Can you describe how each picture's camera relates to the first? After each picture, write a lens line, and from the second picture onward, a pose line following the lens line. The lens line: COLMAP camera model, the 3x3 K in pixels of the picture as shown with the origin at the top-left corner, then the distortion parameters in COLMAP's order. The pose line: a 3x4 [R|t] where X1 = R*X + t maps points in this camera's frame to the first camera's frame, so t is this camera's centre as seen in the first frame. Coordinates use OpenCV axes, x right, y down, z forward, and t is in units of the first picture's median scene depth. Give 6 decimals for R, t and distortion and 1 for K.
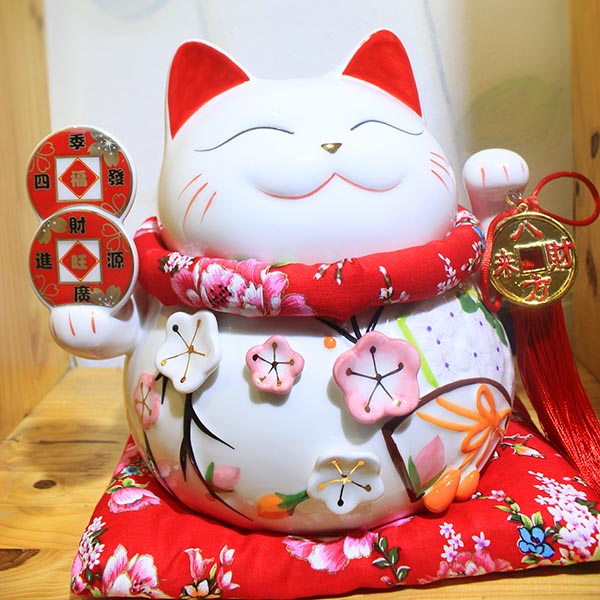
lens RADIAL K [[708.0, 0, 287.1], [0, 708.0, 239.0], [0, 0, 1]] dist [0.009781, 0.000000]
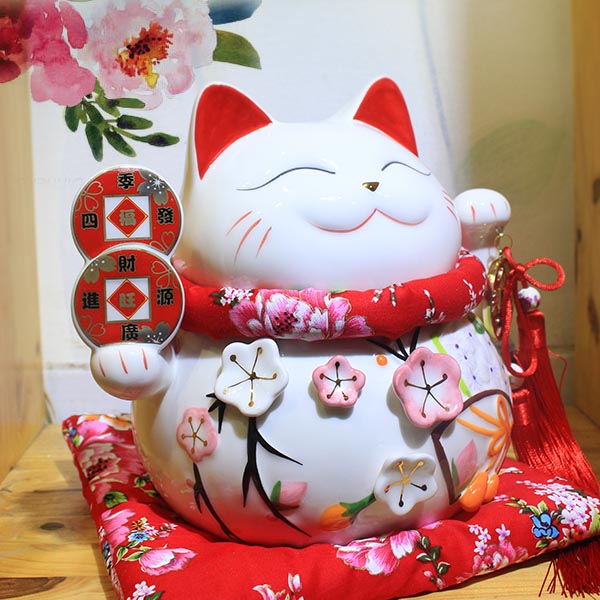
lens RADIAL K [[897.6, 0, 304.6], [0, 897.6, 299.6], [0, 0, 1]] dist [0.038538, 0.000000]
pose [[0.962354, -0.035469, 0.269476, -0.415153], [0.041620, 0.998986, -0.017145, 0.067002], [-0.268594, 0.027715, 0.962855, -0.311721]]
